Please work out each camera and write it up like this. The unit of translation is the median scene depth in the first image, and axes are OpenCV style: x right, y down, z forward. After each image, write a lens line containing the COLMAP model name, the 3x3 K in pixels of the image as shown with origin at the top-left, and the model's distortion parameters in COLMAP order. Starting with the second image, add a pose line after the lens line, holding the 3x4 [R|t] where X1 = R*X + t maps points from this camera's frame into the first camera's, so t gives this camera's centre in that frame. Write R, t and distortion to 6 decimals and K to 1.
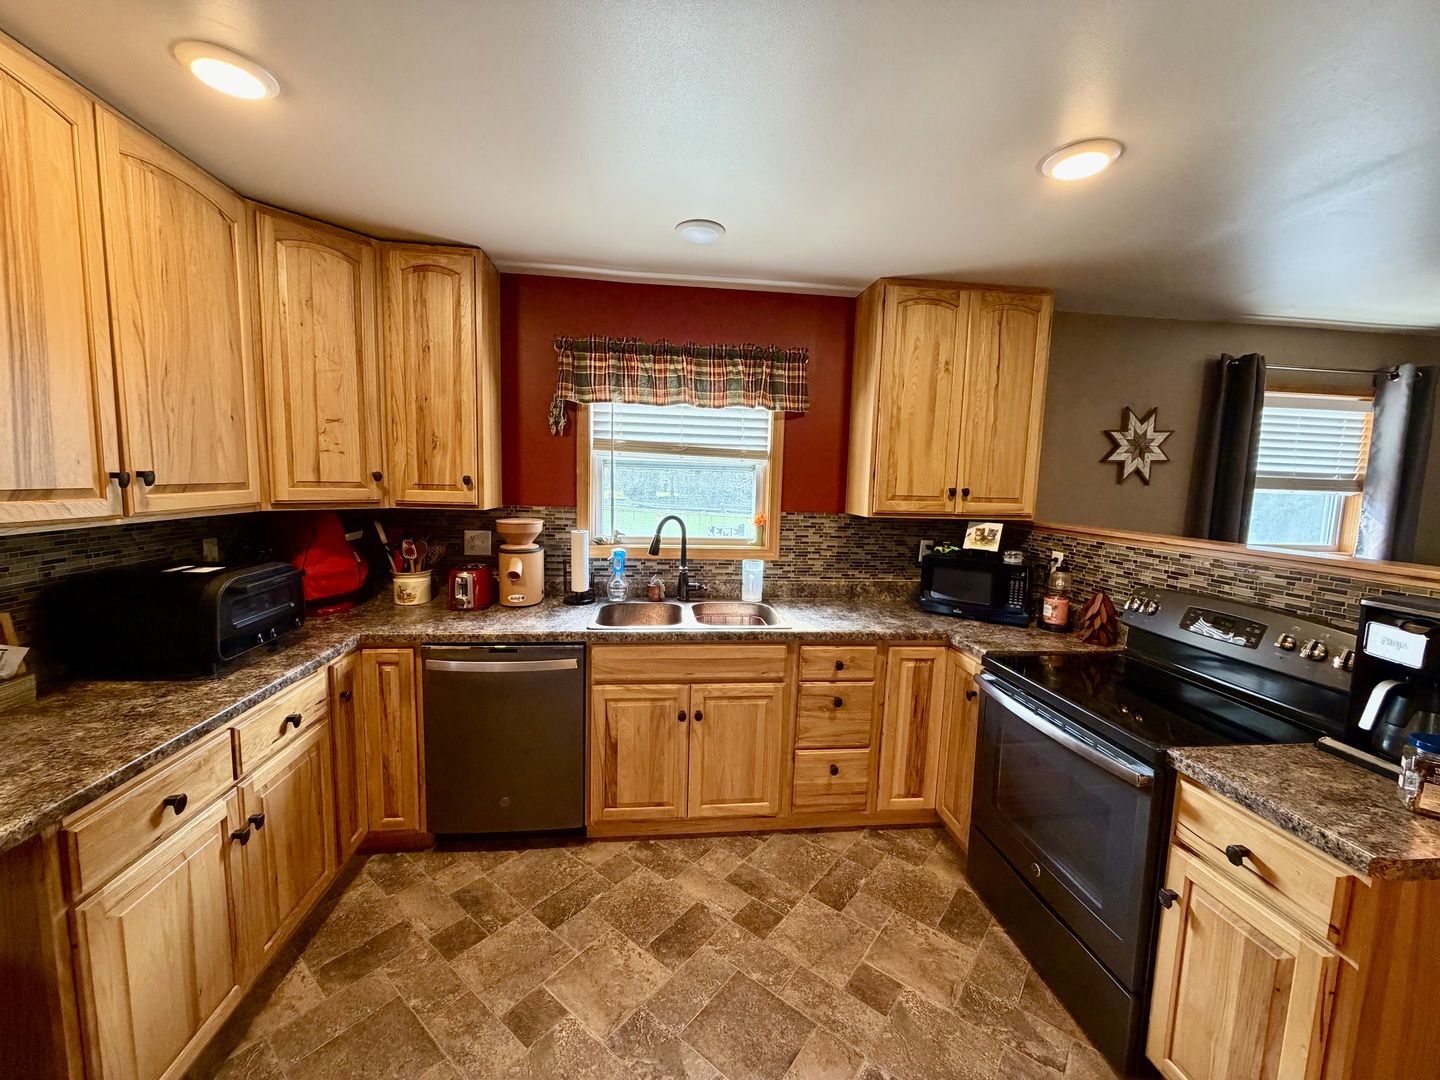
lens RADIAL K [[572.7, 0, 719.0], [0, 572.7, 539.6], [0, 0, 1]] dist [-0.001384, -0.000411]
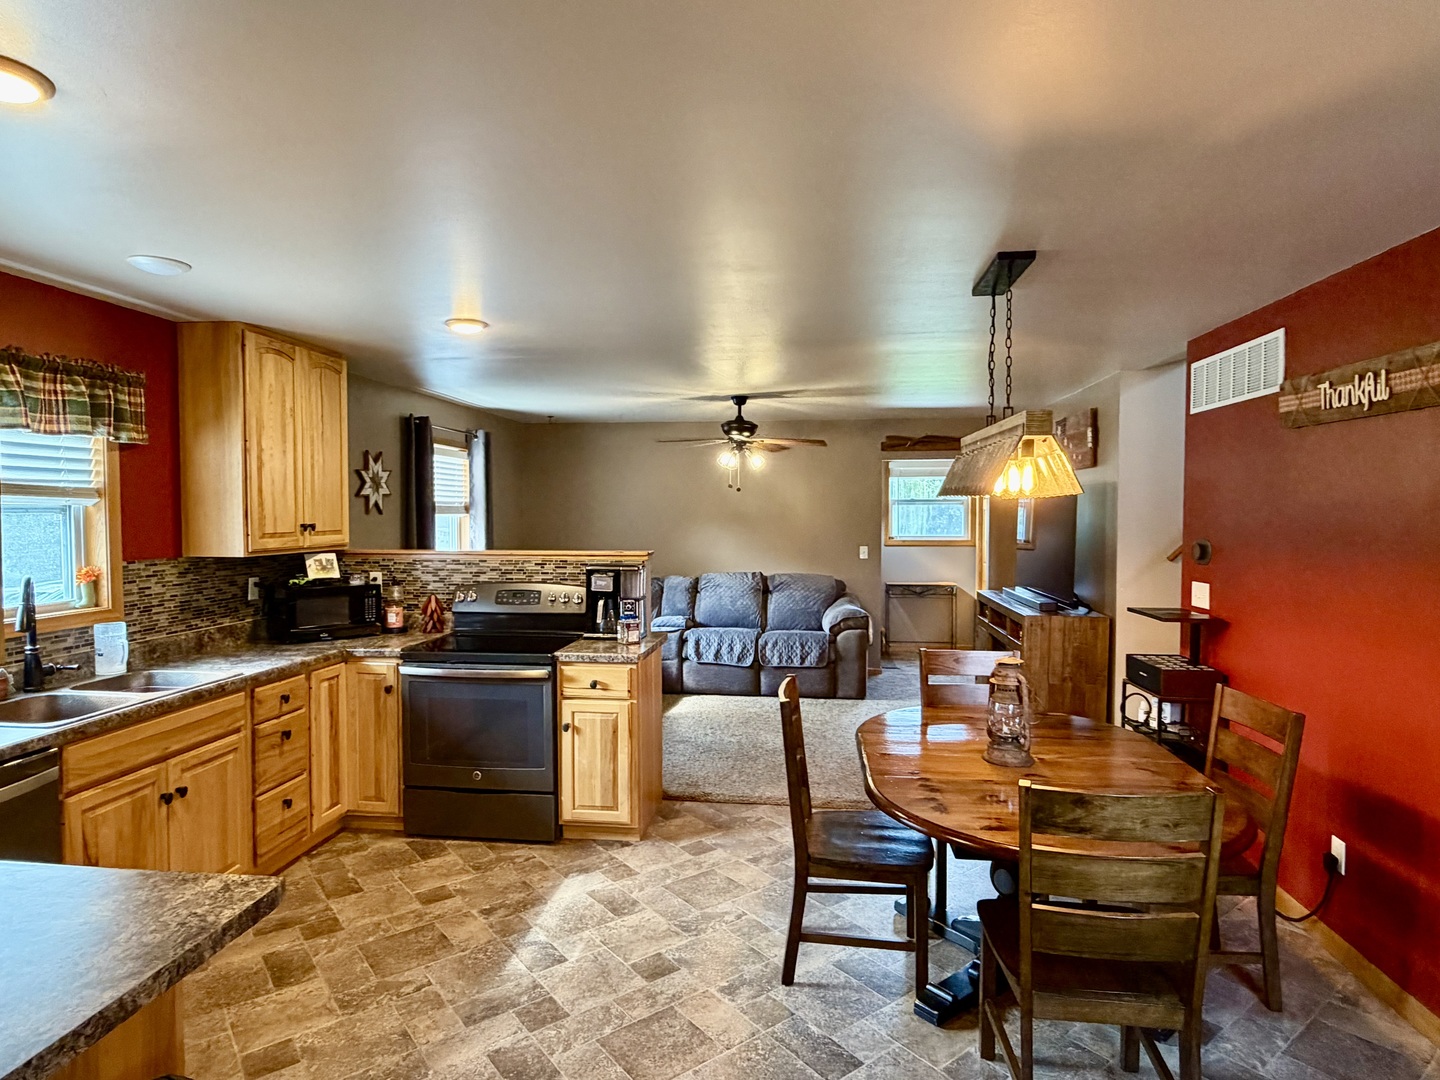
lens RADIAL K [[825.7, 0, 716.5], [0, 825.7, 543.0], [0, 0, 1]] dist [-0.018276, -0.000157]
pose [[0.237762, -0.066257, 0.969061, -0.957104], [0.112289, 0.992857, 0.040334, -0.030242], [-0.964811, 0.099225, 0.243504, -0.134139]]
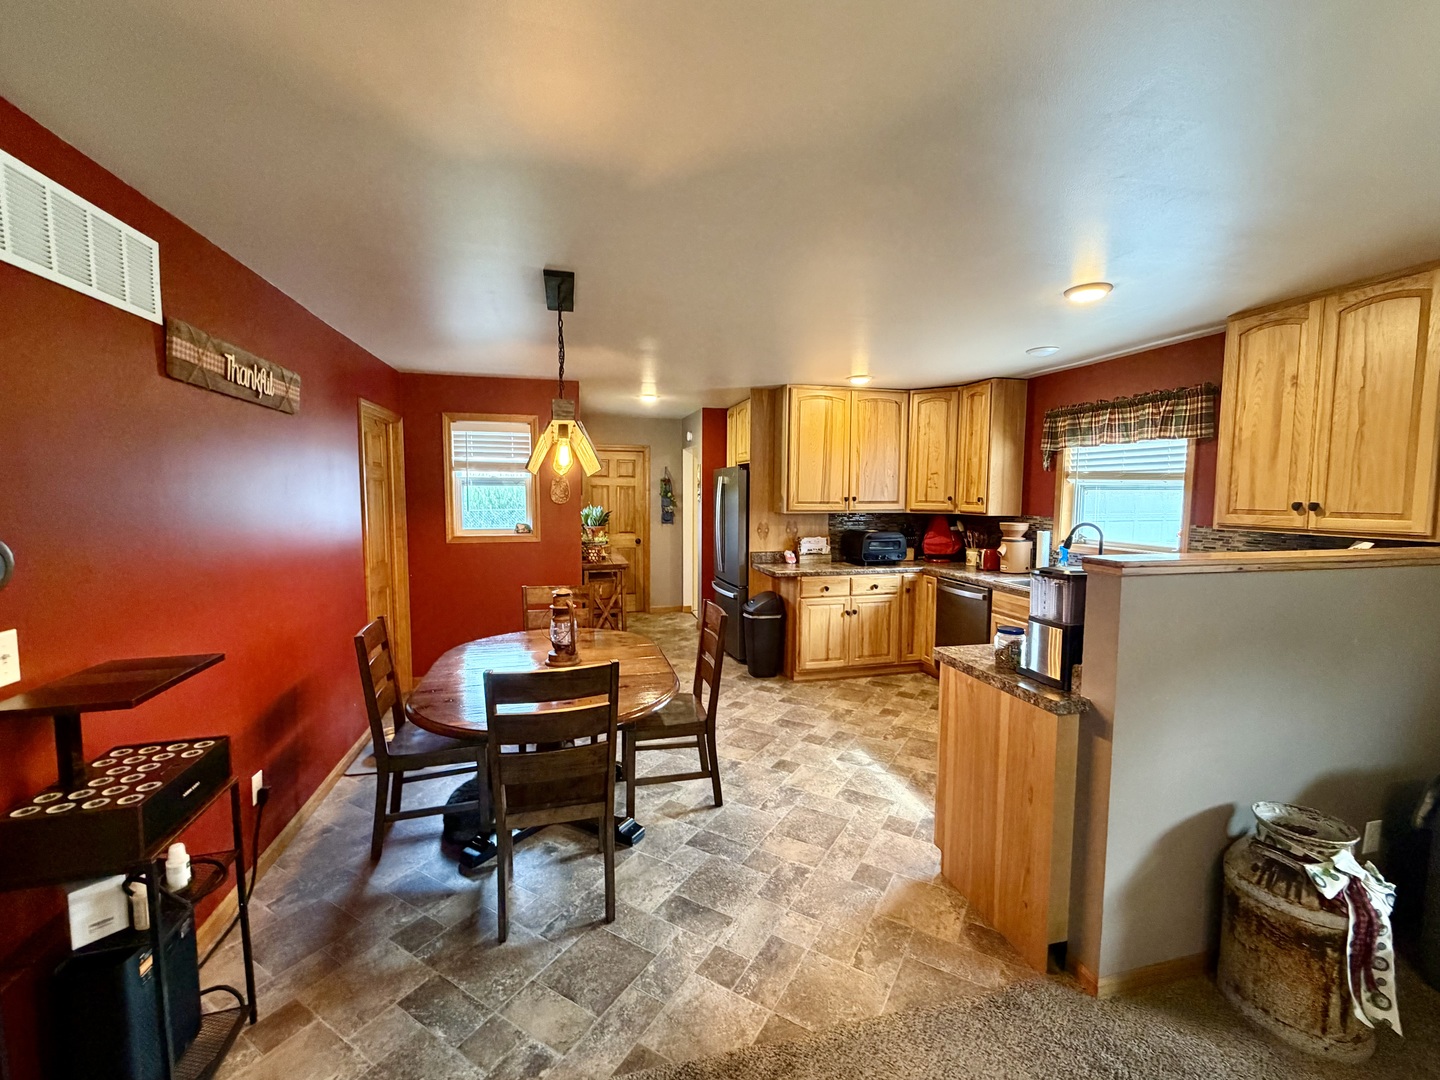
lens RADIAL K [[572.7, 0, 717.8], [0, 572.7, 533.7], [0, 0, 1]] dist [-0.001384, -0.000411]
pose [[0.127671, 0.046493, -0.990726, 1.300047], [-0.107443, 0.993671, 0.032785, 0.038831], [0.985980, 0.102261, 0.131858, -0.095634]]
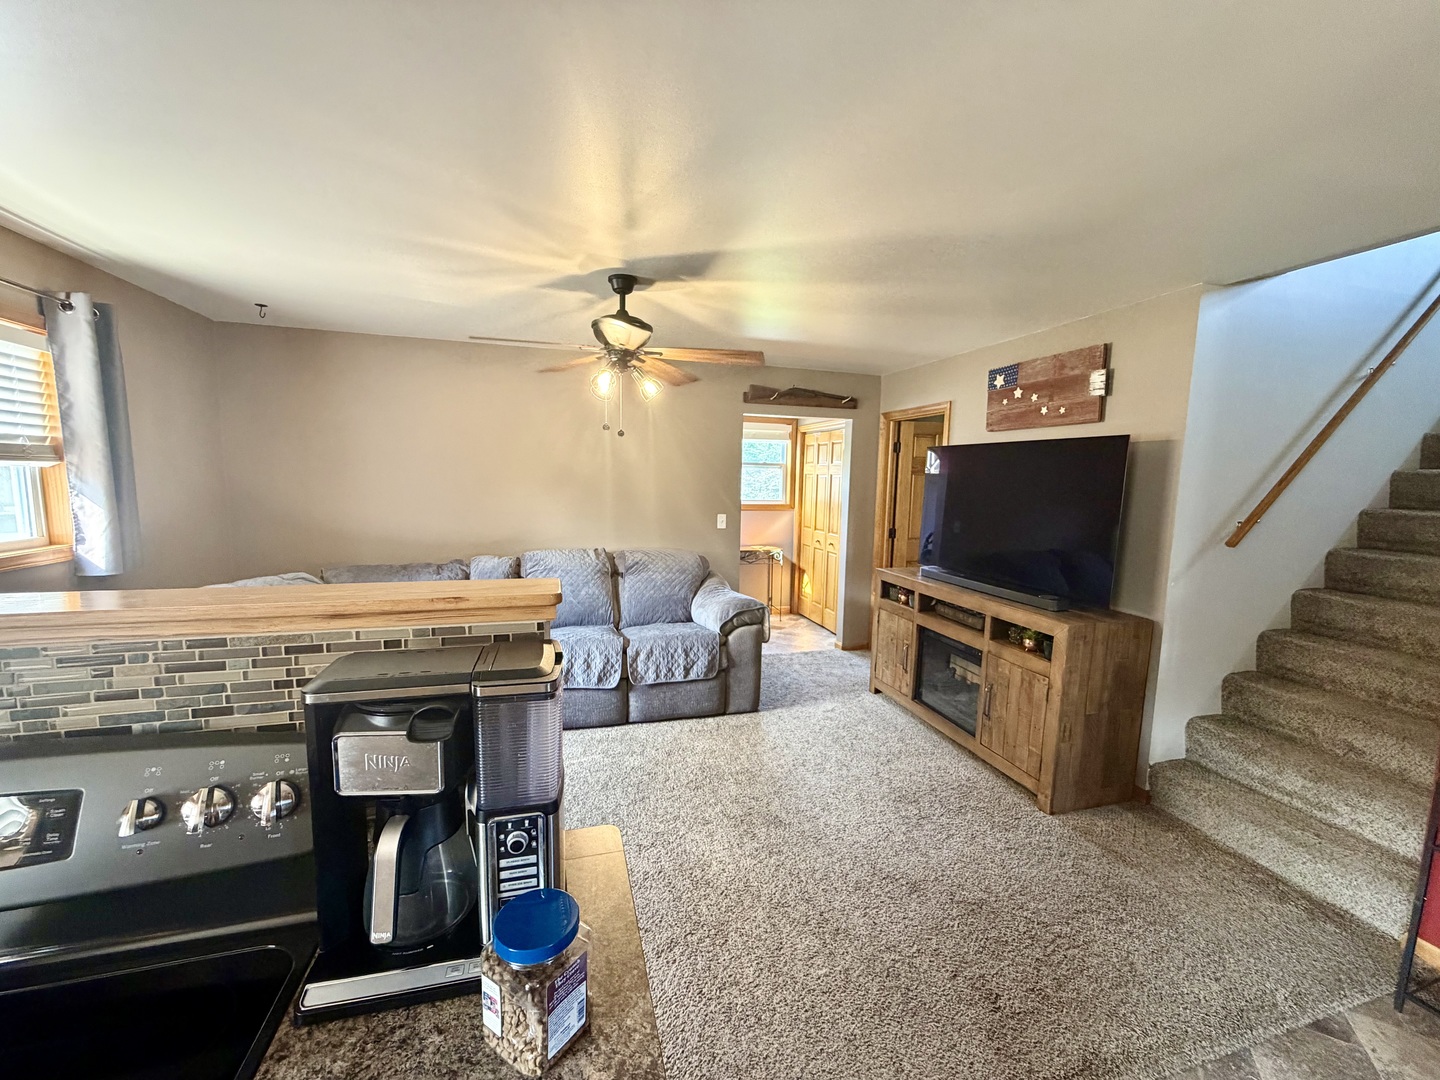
lens RADIAL K [[572.7, 0, 715.3], [0, 572.7, 543.3], [0, 0, 1]] dist [-0.001384, -0.000411]
pose [[-0.167771, -0.147028, 0.974800, 0.323127], [0.081814, 0.983328, 0.162396, -0.038976], [-0.982425, 0.106998, -0.152945, 0.381683]]
